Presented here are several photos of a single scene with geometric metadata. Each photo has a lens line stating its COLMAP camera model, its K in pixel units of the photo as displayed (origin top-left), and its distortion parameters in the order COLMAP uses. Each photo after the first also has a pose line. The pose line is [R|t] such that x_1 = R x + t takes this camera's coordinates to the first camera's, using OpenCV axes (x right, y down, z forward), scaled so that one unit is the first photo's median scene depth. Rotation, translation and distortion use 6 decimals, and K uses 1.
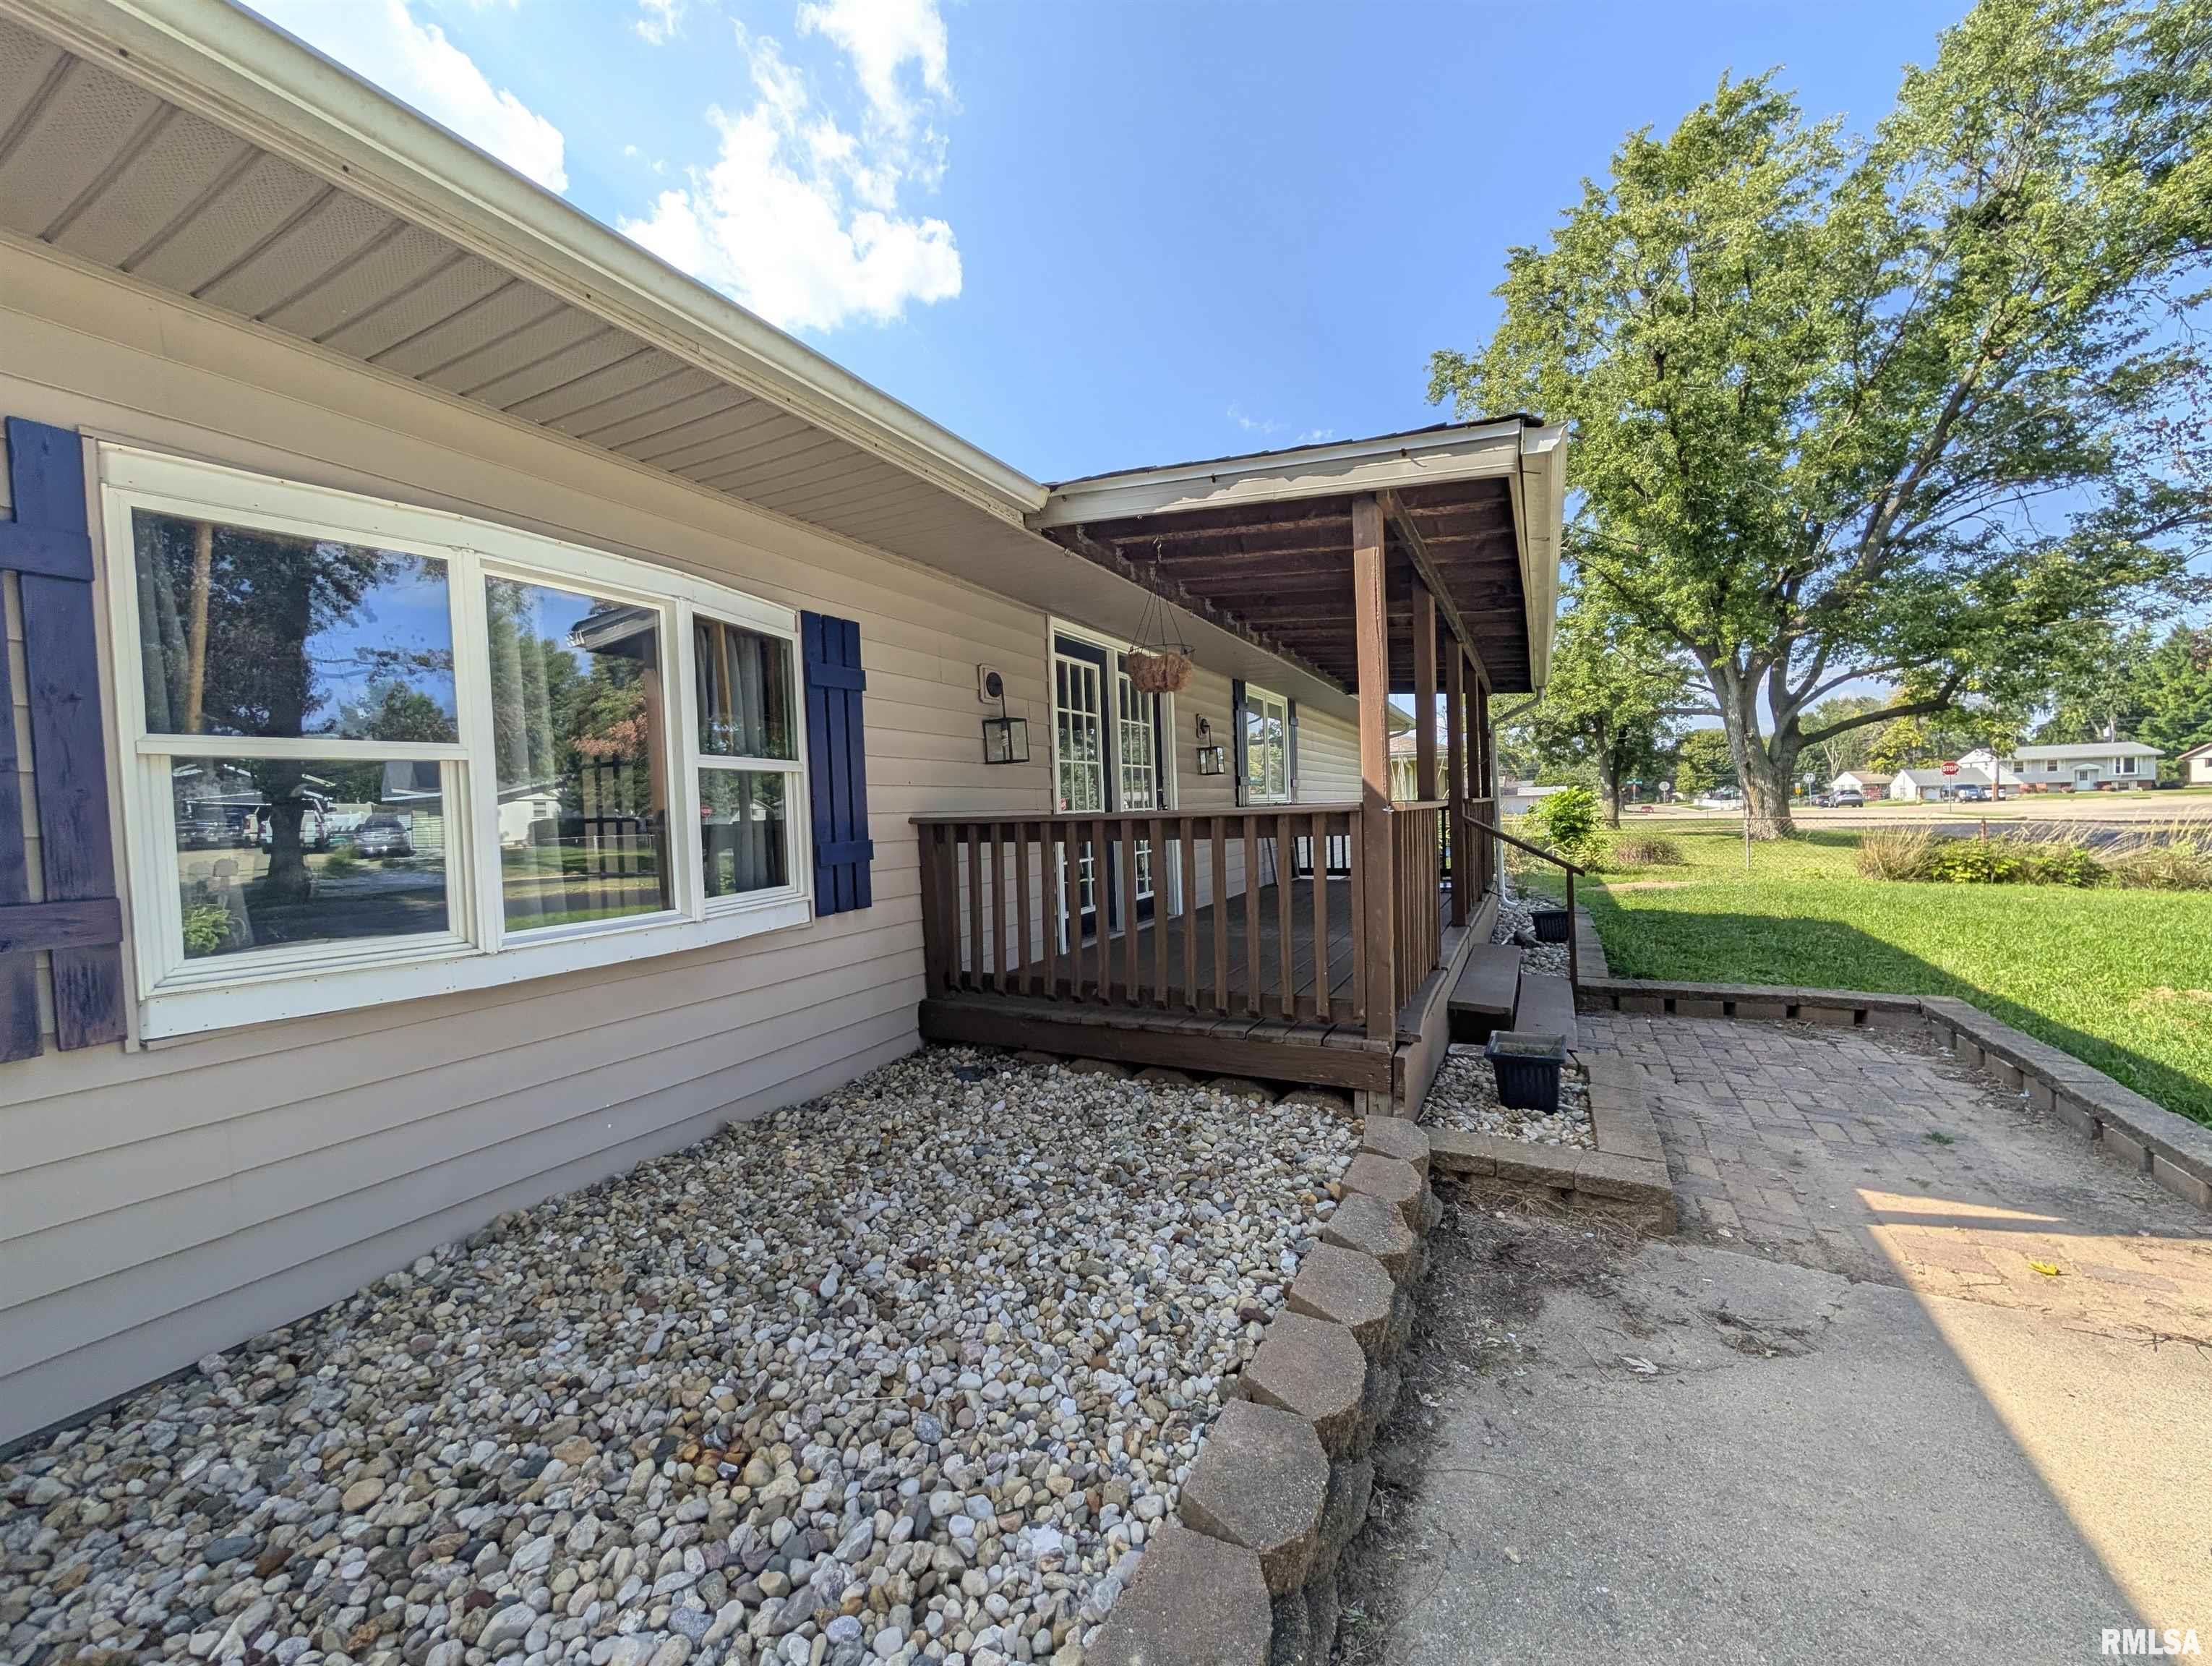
lens RADIAL K [[842.0, 0, 1106.0], [0, 842.0, 833.0], [0, 0, 1]] dist [0.001633, -0.000090]
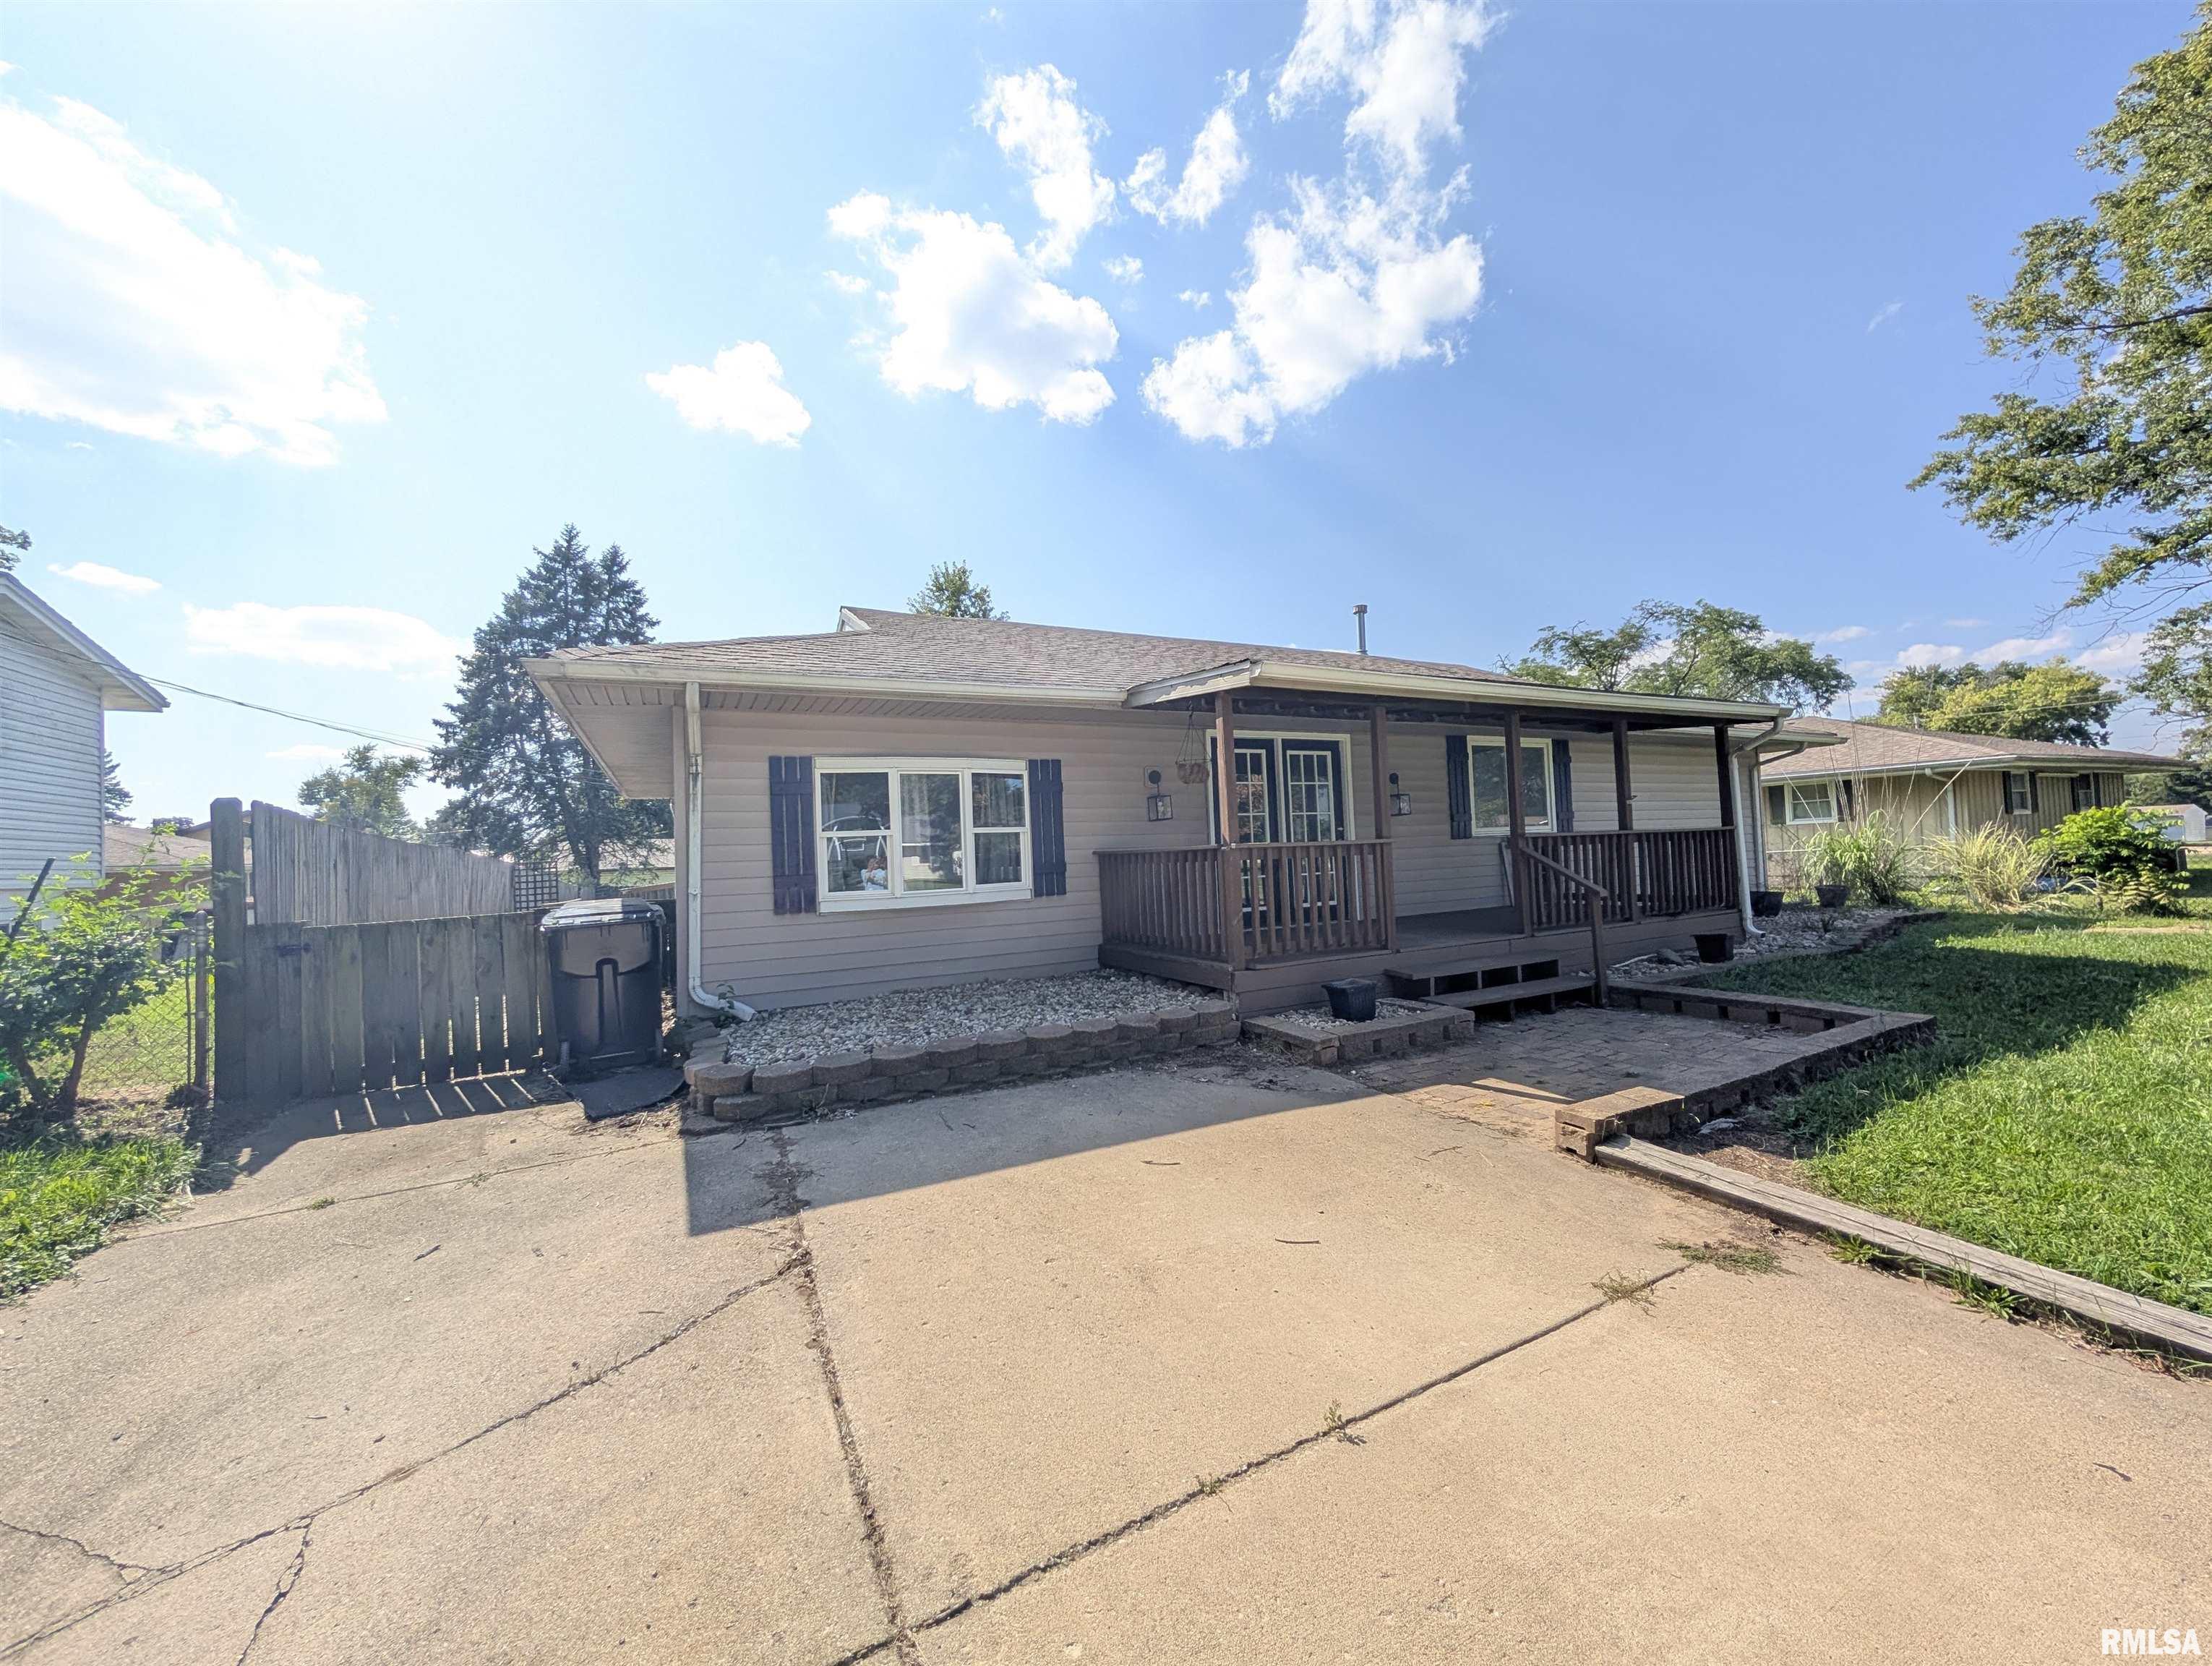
lens RADIAL K [[832.9, 0, 1106.0], [0, 832.9, 833.0], [0, 0, 1]] dist [0.007846, 0.000064]
pose [[0.811333, -0.015019, -0.584391, 0.187272], [-0.003184, 0.999542, -0.030108, -0.000323], [0.584575, 0.026289, 0.810914, -0.115764]]
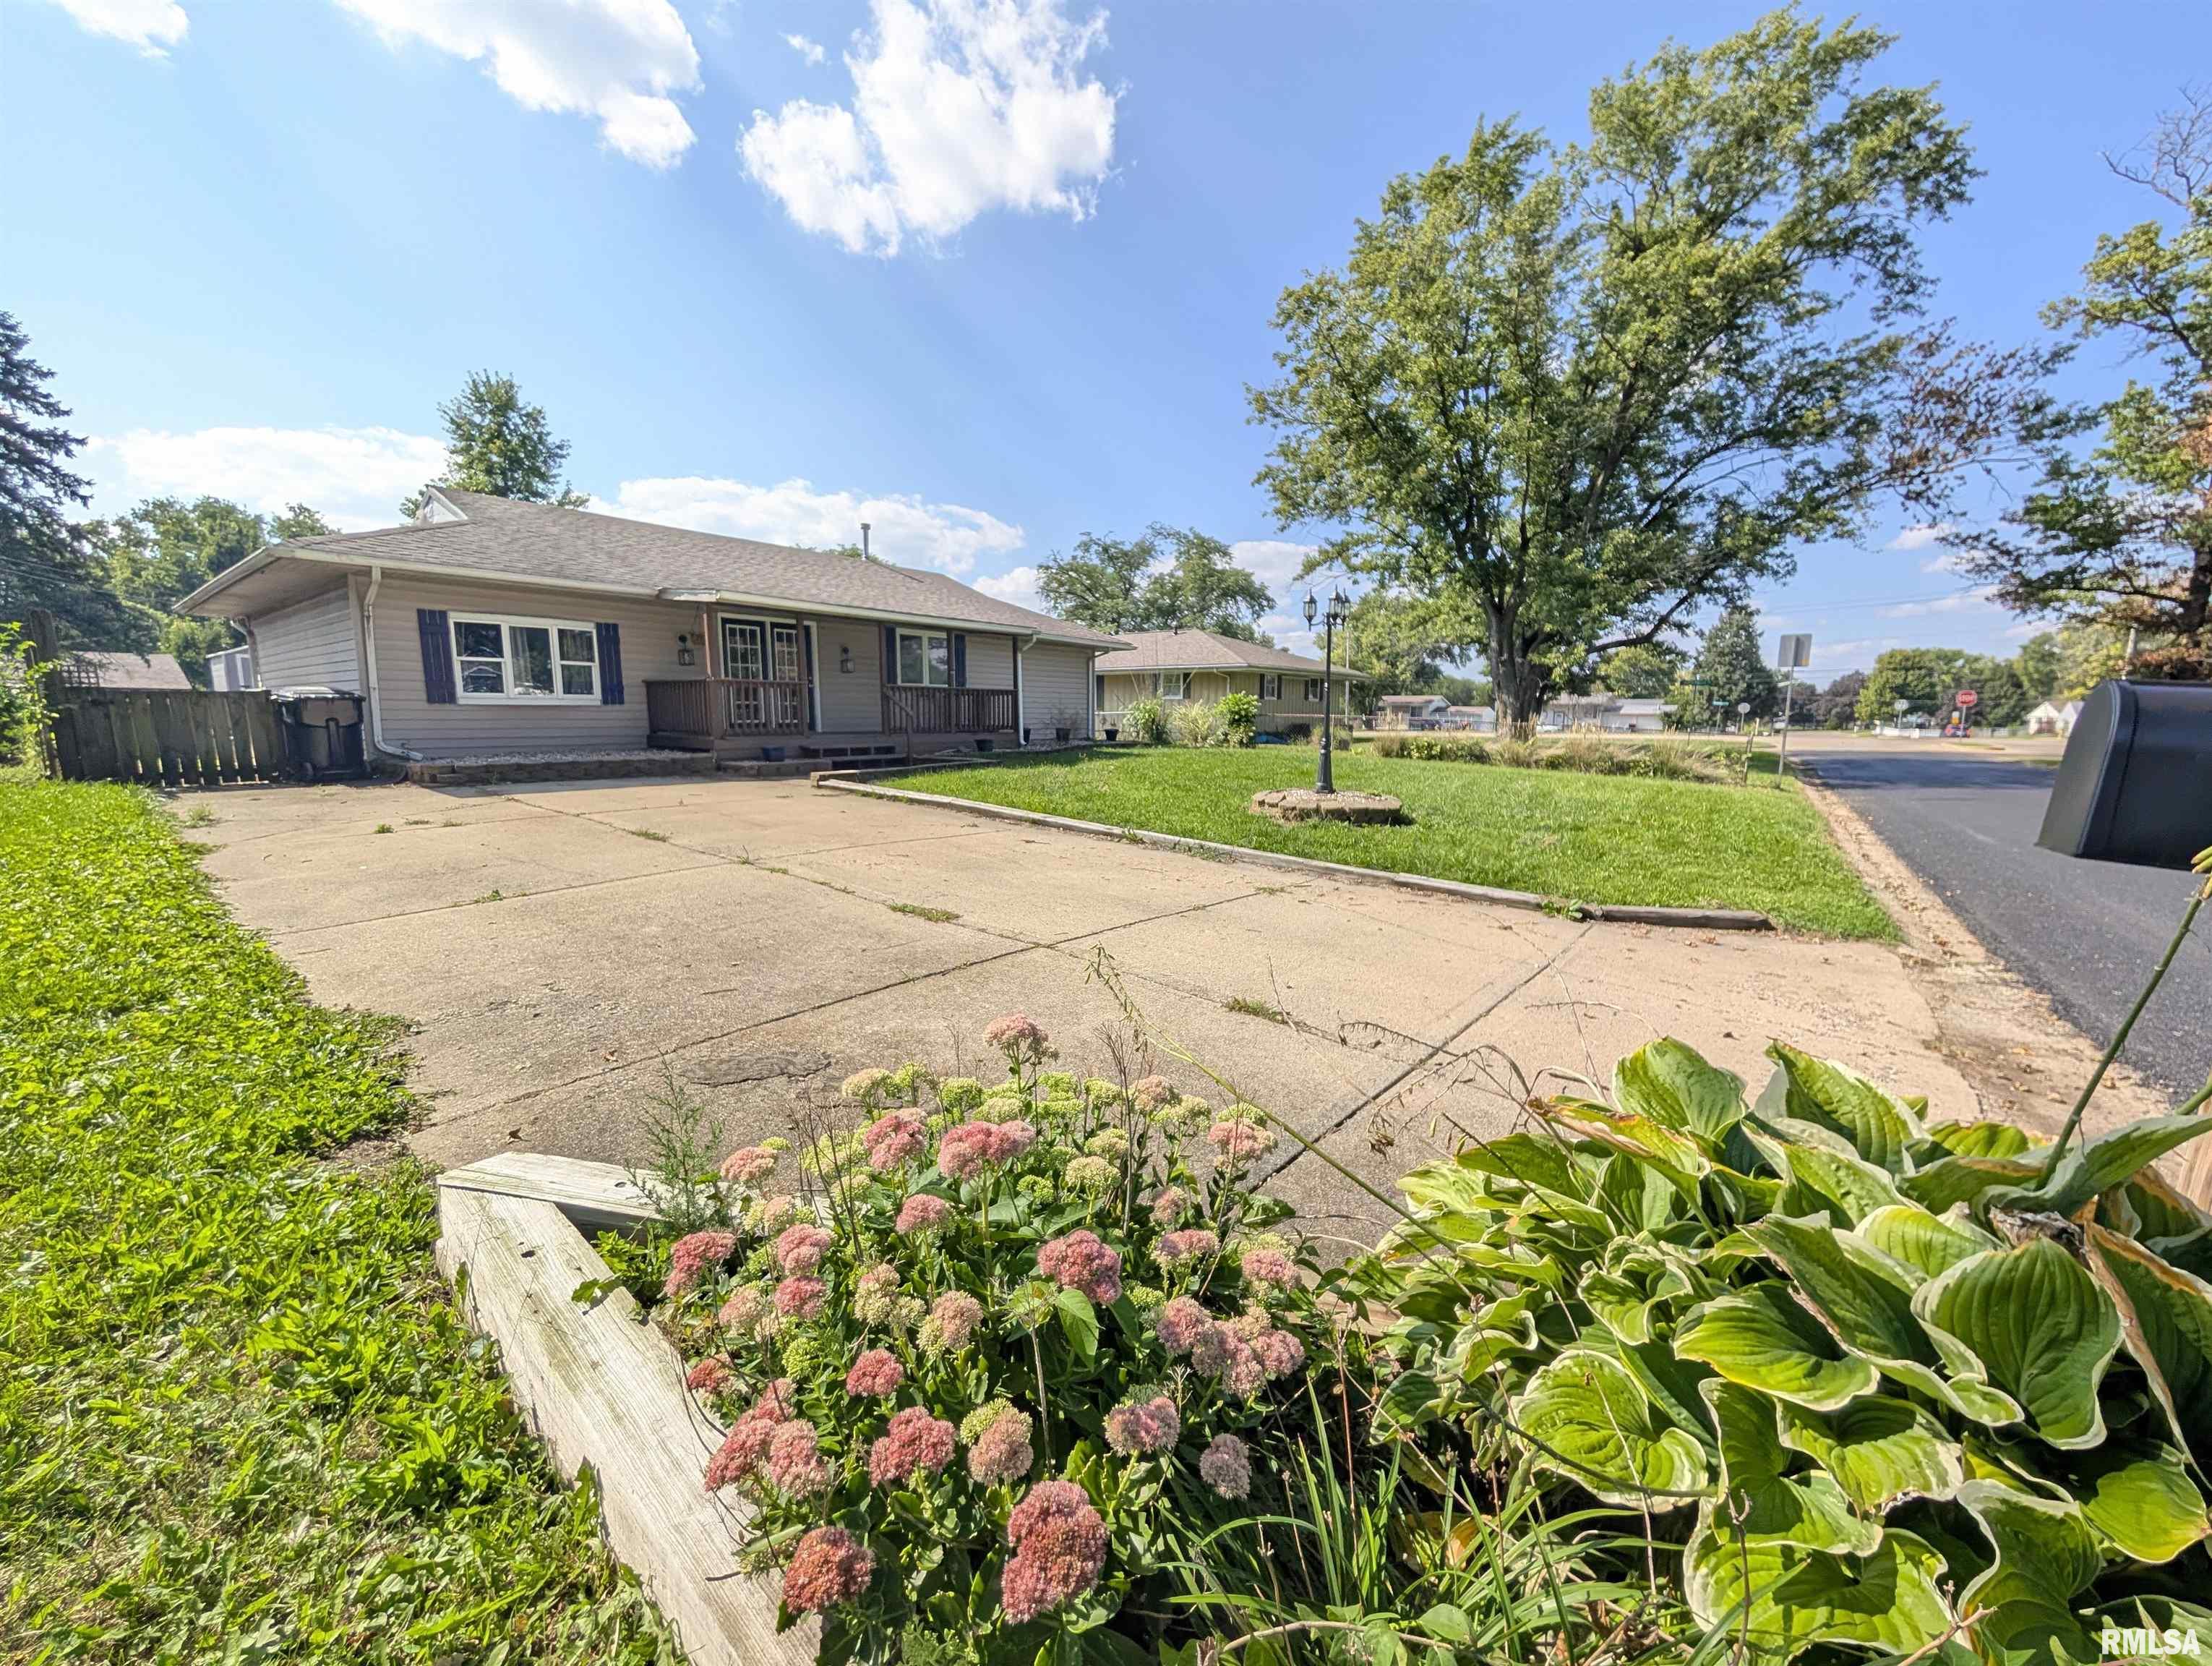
lens RADIAL K [[832.9, 0, 1106.0], [0, 832.9, 833.0], [0, 0, 1]] dist [0.007846, 0.000064]
pose [[0.982664, 0.067499, -0.172671, 0.449080], [-0.046280, 0.991191, 0.124090, 0.017792], [0.179526, -0.113947, 0.977132, -0.410854]]
